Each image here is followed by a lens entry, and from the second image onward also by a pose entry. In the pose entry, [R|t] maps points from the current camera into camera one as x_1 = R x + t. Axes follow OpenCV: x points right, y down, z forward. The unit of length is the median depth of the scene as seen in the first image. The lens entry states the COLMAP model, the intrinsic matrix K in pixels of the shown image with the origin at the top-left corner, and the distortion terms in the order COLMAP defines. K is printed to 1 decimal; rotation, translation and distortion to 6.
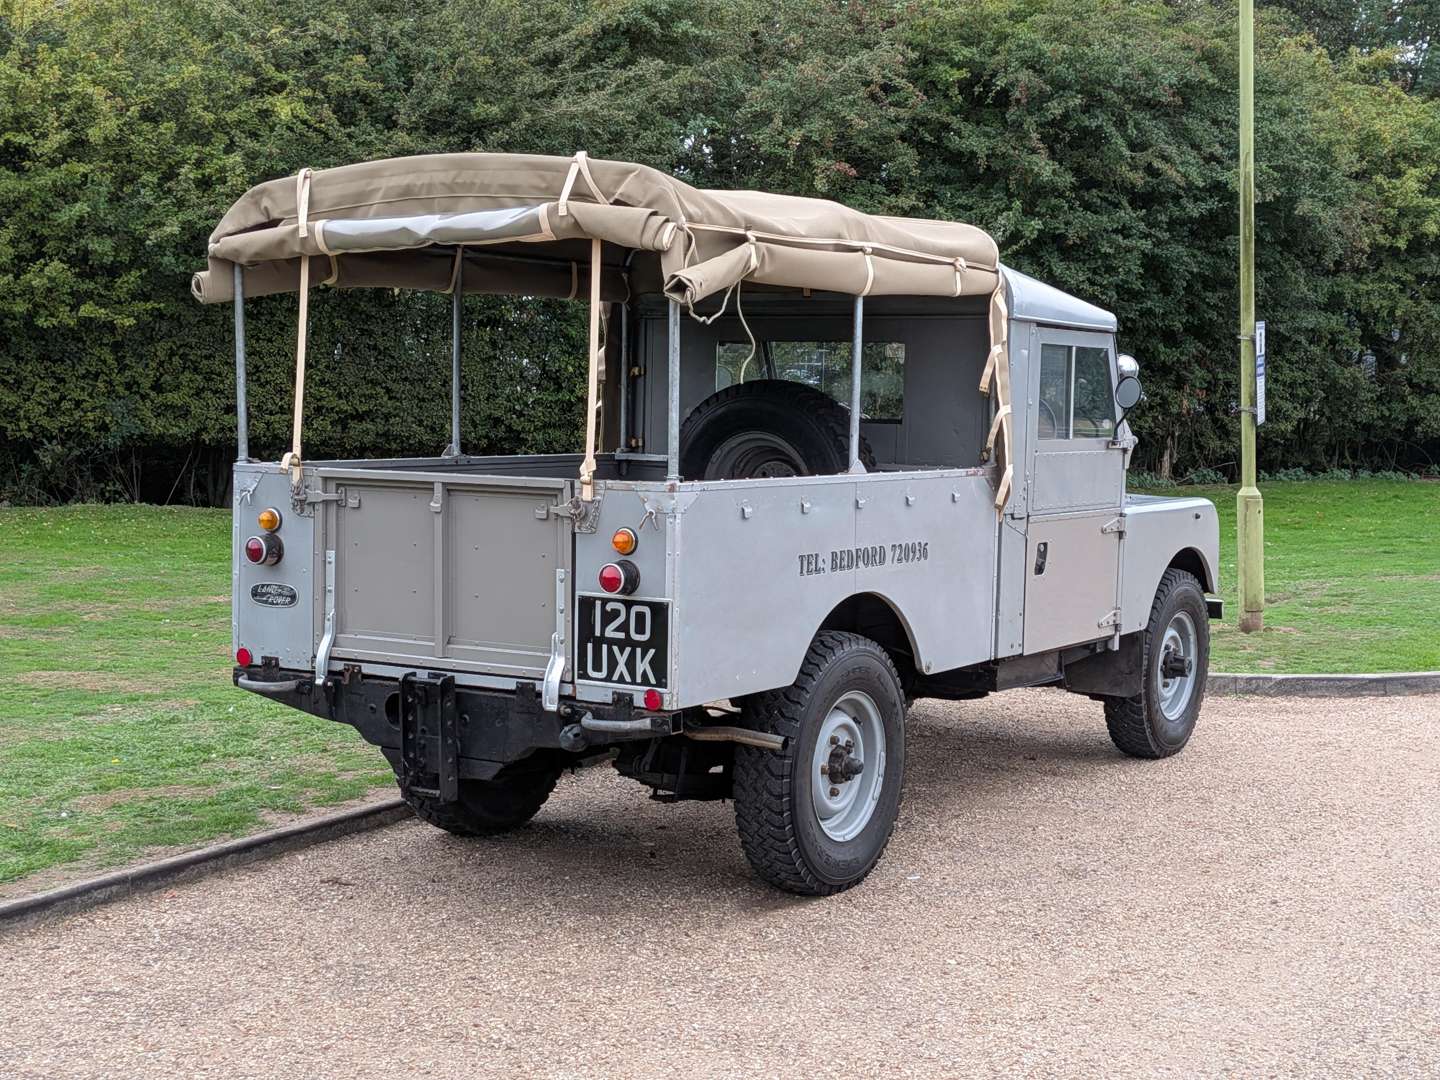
lens RADIAL K [[2032.6, 0, 722.8], [0, 2032.6, 496.2], [0, 0, 1]] dist [0.108857, -0.053608]
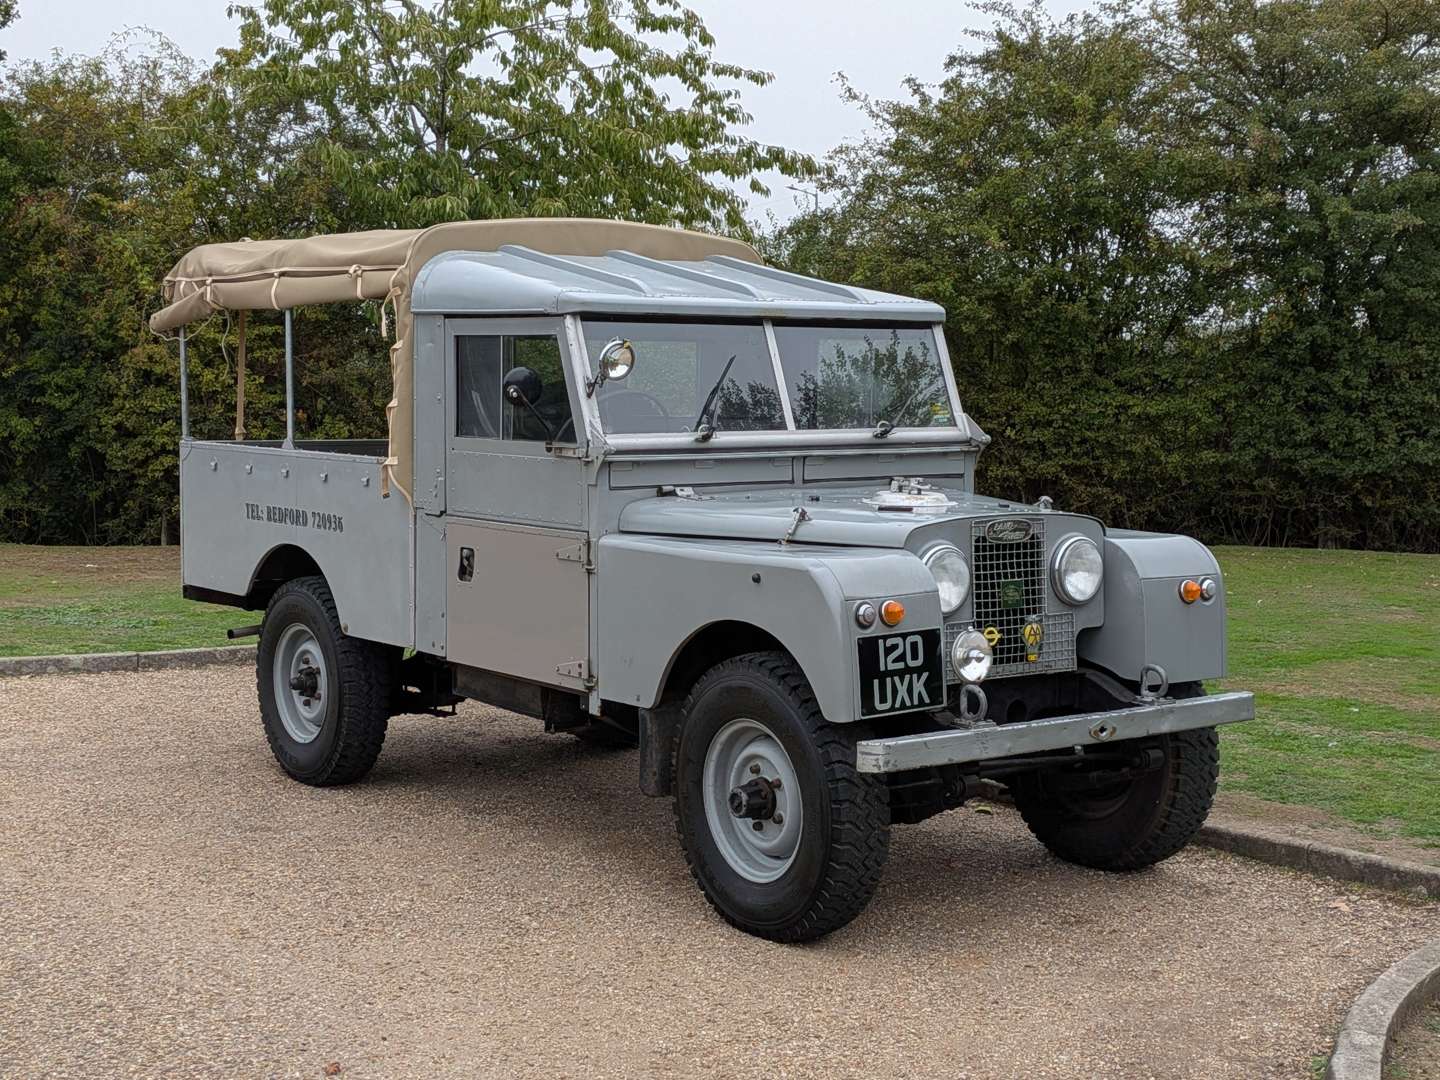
lens RADIAL K [[2158.7, 0, 691.3], [0, 2158.7, 539.7], [0, 0, 1]] dist [0.131135, -0.063615]
pose [[-0.366446, 0.052545, -0.928955, 1.276026], [-0.061542, 0.994849, 0.080549, -0.082448], [0.928402, 0.086687, -0.361324, 1.782791]]
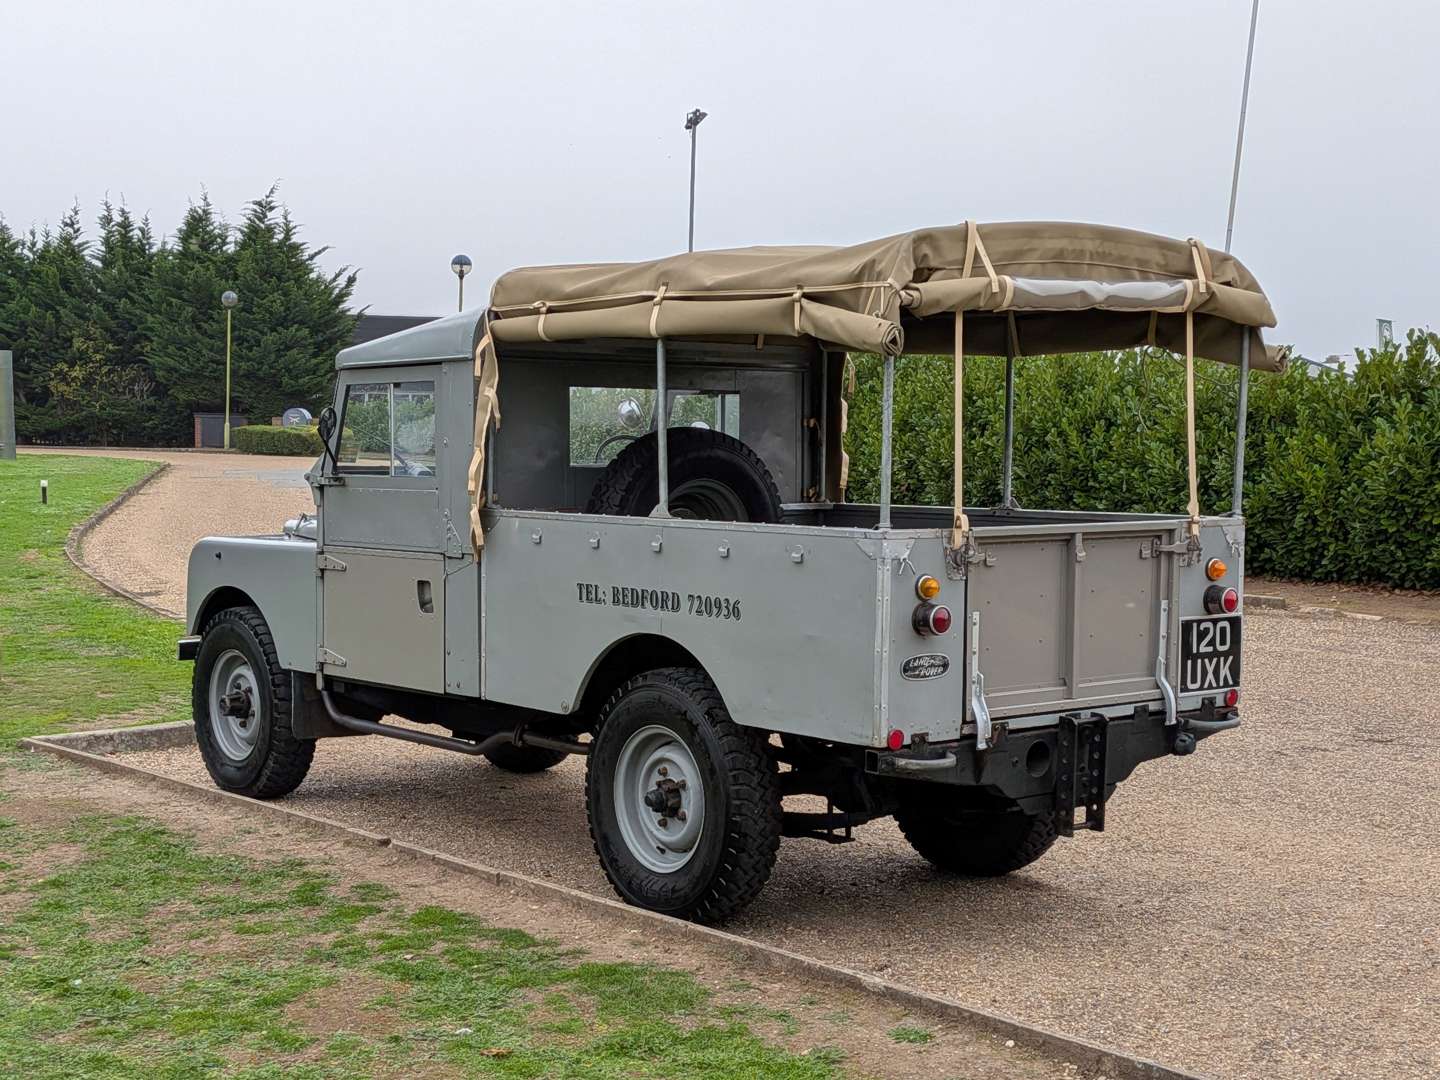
lens RADIAL K [[2158.7, 0, 691.3], [0, 2158.7, 539.7], [0, 0, 1]] dist [0.131135, -0.063615]
pose [[0.321791, -0.062211, 0.944765, -1.216446], [0.050596, 0.997543, 0.048453, -0.065193], [-0.945458, 0.032210, 0.324148, 0.792361]]
